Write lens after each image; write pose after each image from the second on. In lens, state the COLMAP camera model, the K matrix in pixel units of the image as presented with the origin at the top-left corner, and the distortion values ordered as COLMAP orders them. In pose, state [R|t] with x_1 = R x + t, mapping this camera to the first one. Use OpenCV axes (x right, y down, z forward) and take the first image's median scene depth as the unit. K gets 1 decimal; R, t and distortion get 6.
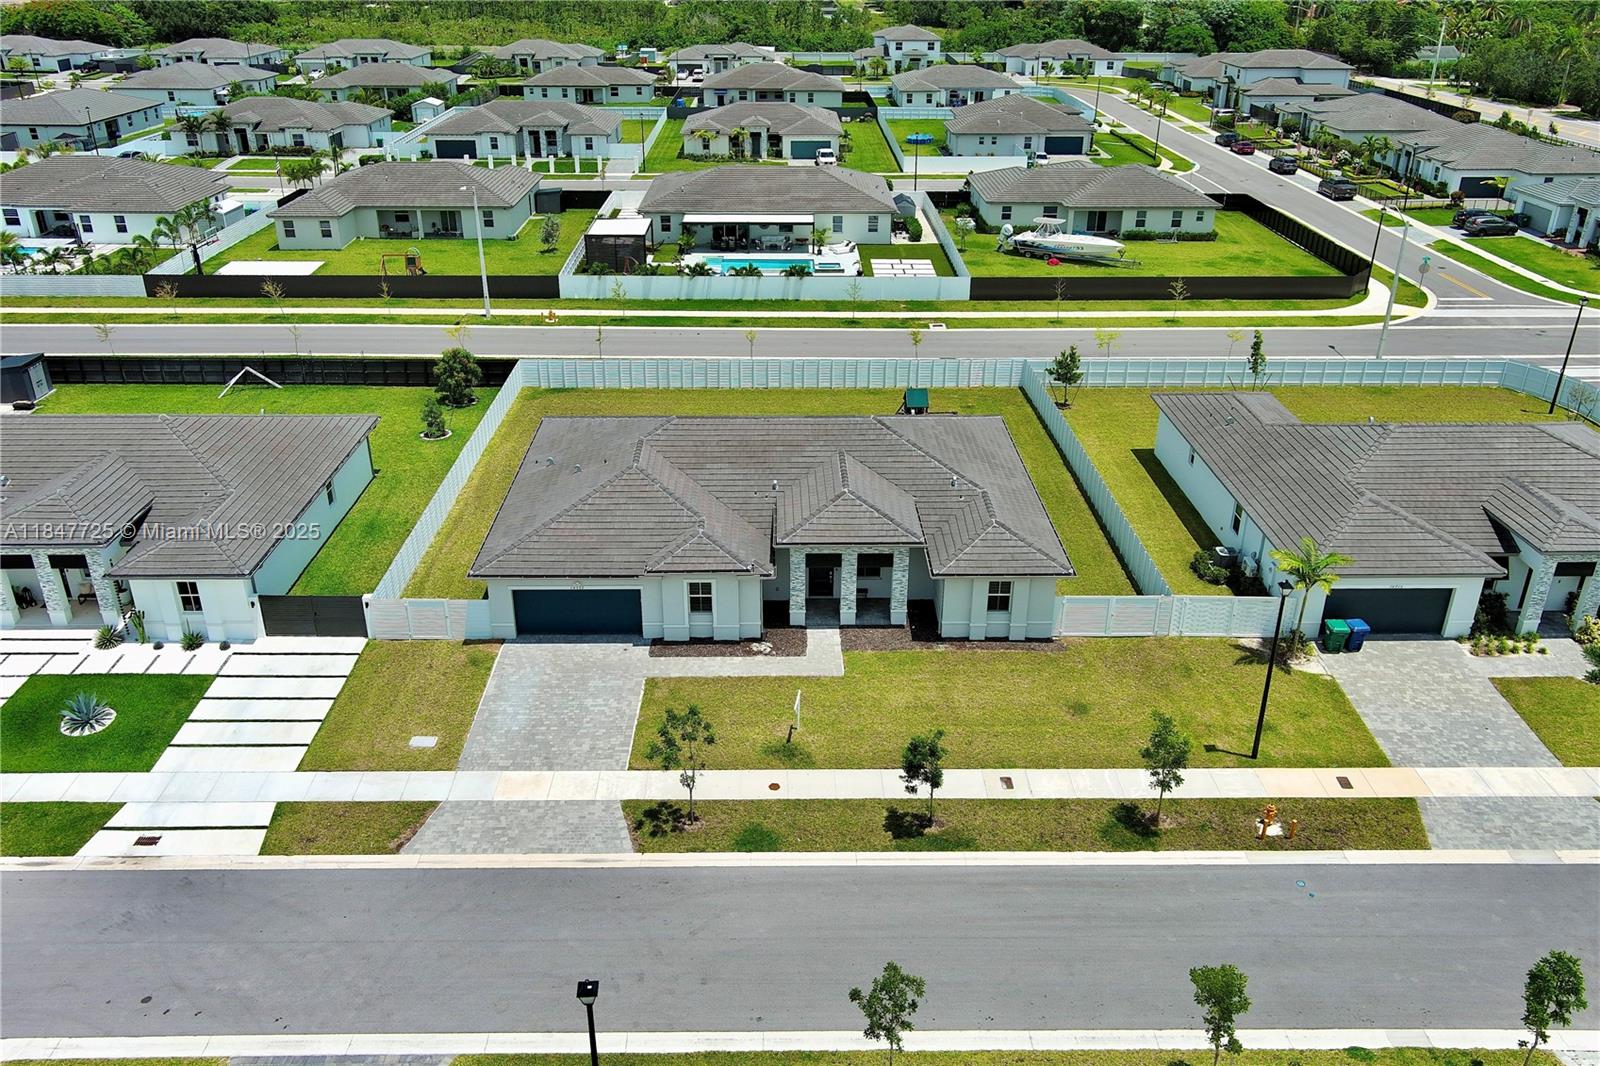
lens RADIAL K [[1235.4, 0, 800.0], [0, 1235.4, 533.0], [0, 0, 1]] dist [0.006919, -0.003661]
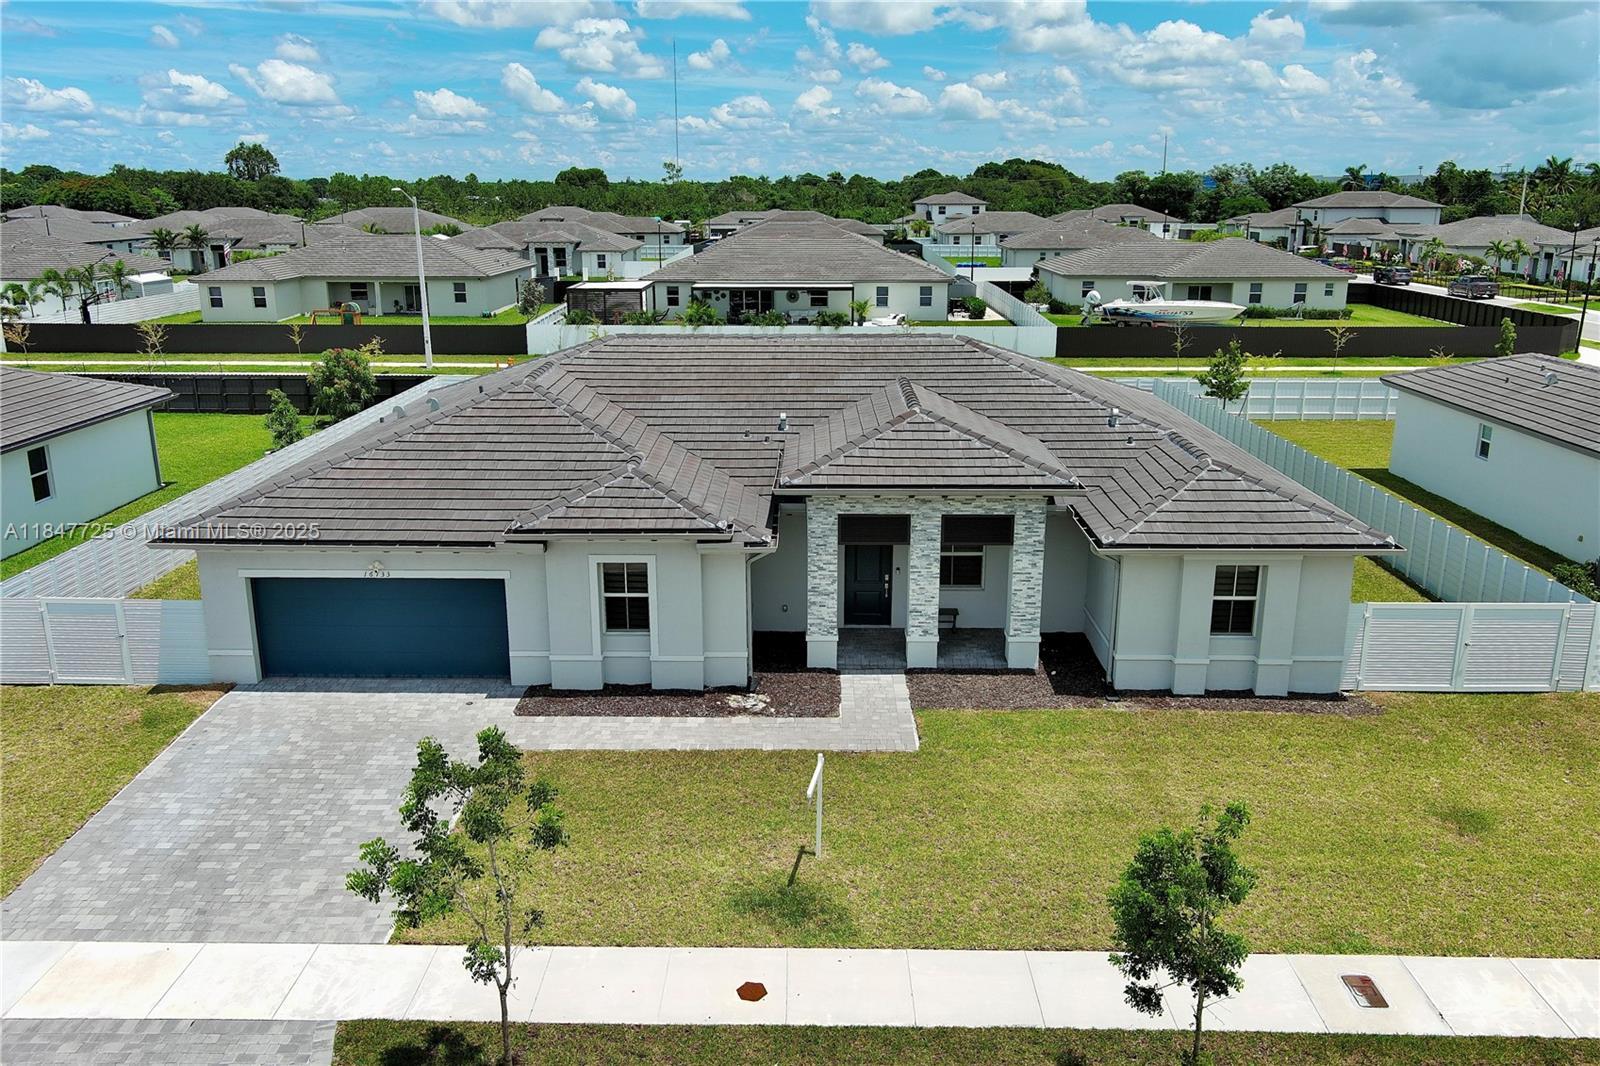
lens RADIAL K [[1235.4, 0, 800.0], [0, 1235.4, 533.0], [0, 0, 1]] dist [0.006919, -0.003661]
pose [[0.999508, 0.004195, -0.031094, 0.004600], [-0.009651, 0.984079, -0.177472, 0.113493], [0.029854, 0.177685, 0.983635, 0.509363]]
